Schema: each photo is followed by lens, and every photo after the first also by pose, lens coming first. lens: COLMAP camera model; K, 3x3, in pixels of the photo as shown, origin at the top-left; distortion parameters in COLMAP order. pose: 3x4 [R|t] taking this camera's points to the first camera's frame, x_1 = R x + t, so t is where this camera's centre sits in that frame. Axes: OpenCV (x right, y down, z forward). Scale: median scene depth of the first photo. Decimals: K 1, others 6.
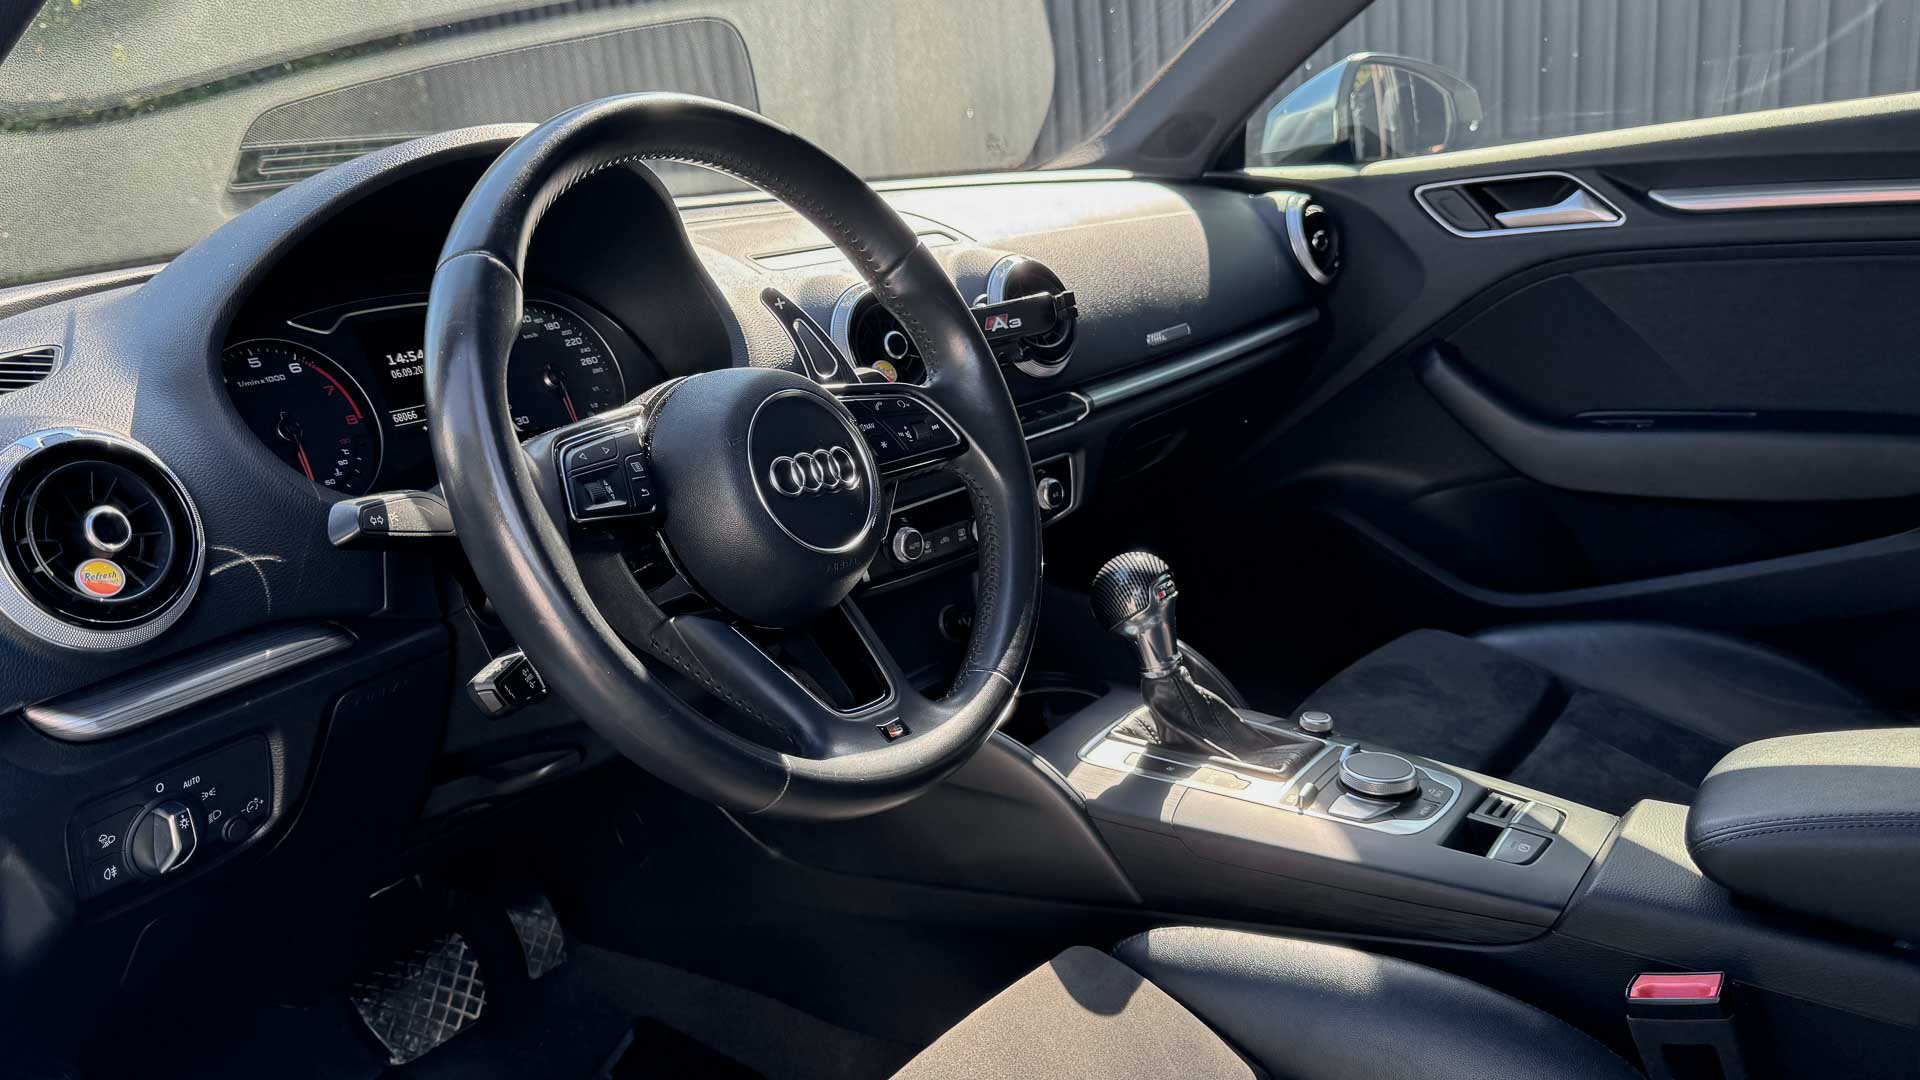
lens RADIAL K [[1442.9, 0, 864.3], [0, 1442.9, 580.5], [0, 0, 1]] dist [0.048715, -0.150835]
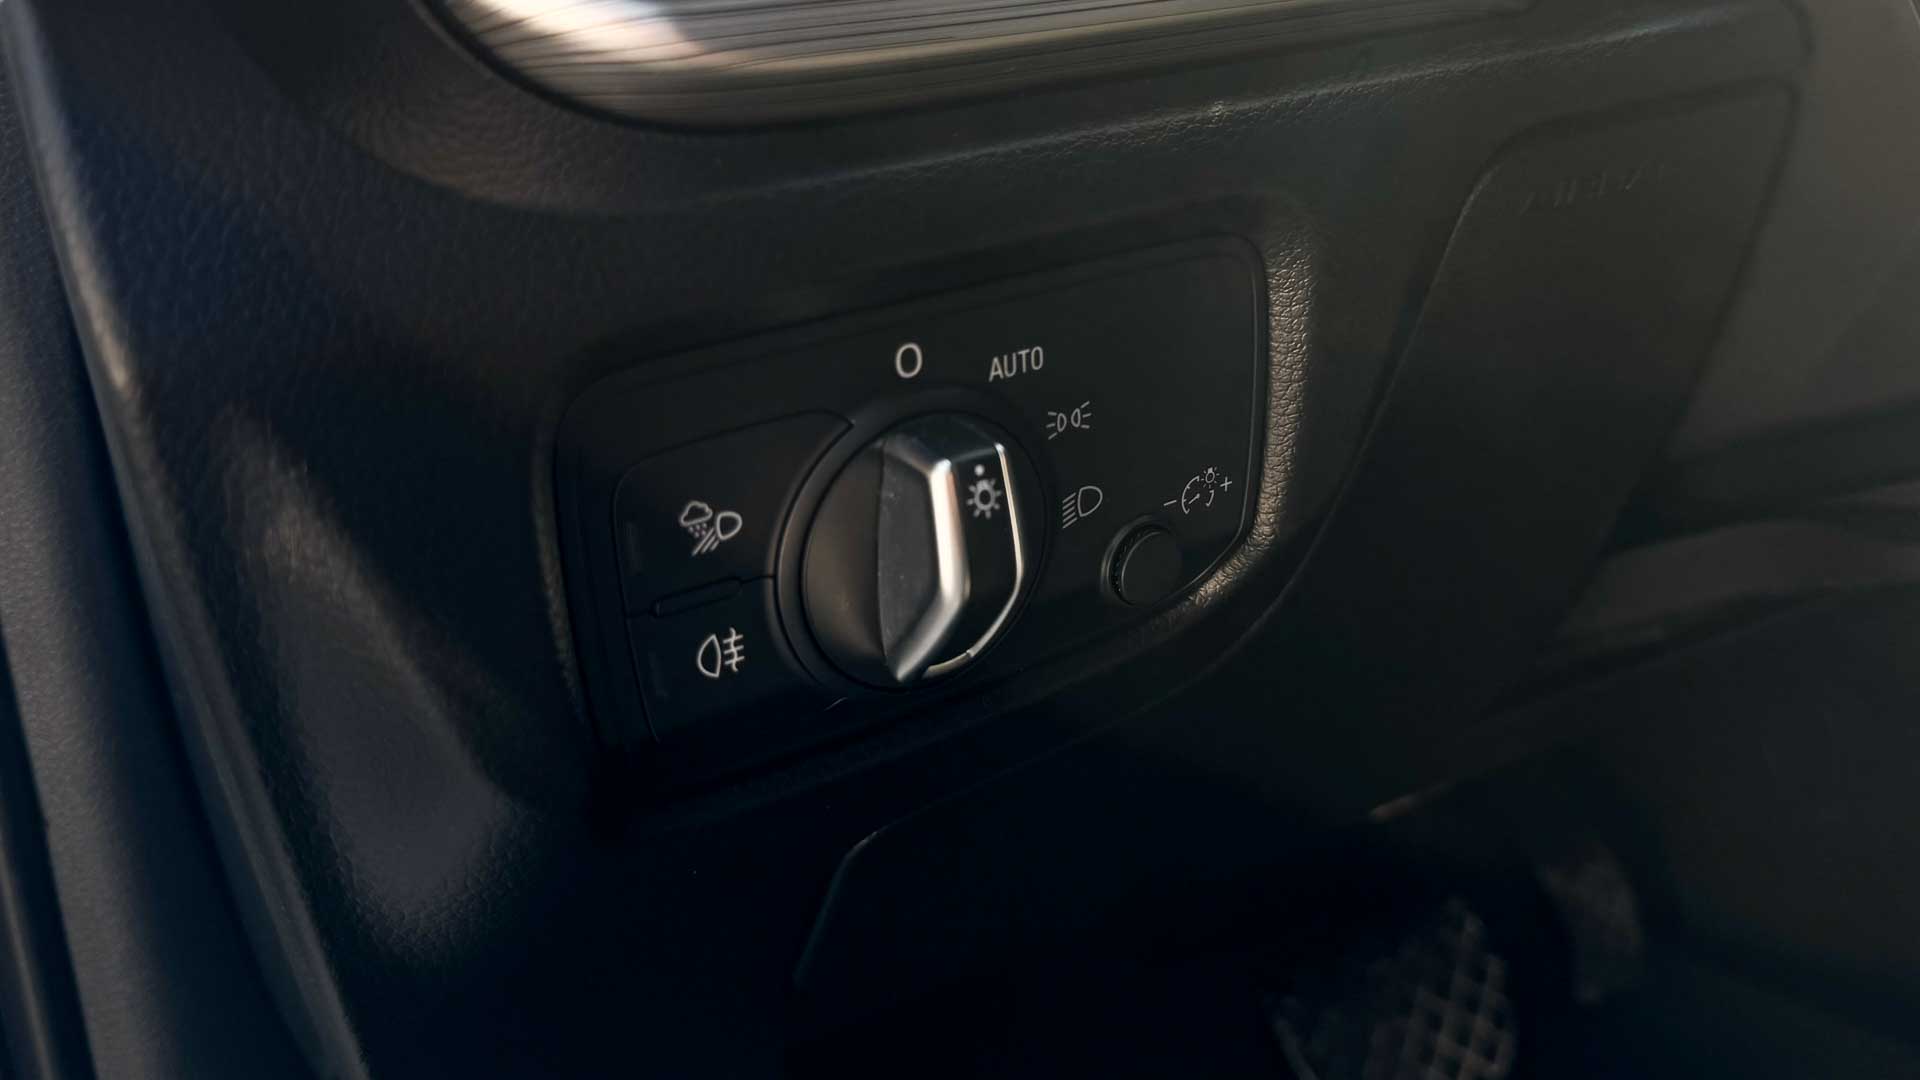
lens RADIAL K [[1430.2, 0, 958.3], [0, 1430.2, 500.8], [0, 0, 1]] dist [0.096067, -0.184753]
pose [[0.892006, 0.063224, -0.447581, -0.347064], [-0.053726, 0.997980, 0.033899, 0.154913], [0.448820, -0.006192, 0.893601, 0.742814]]
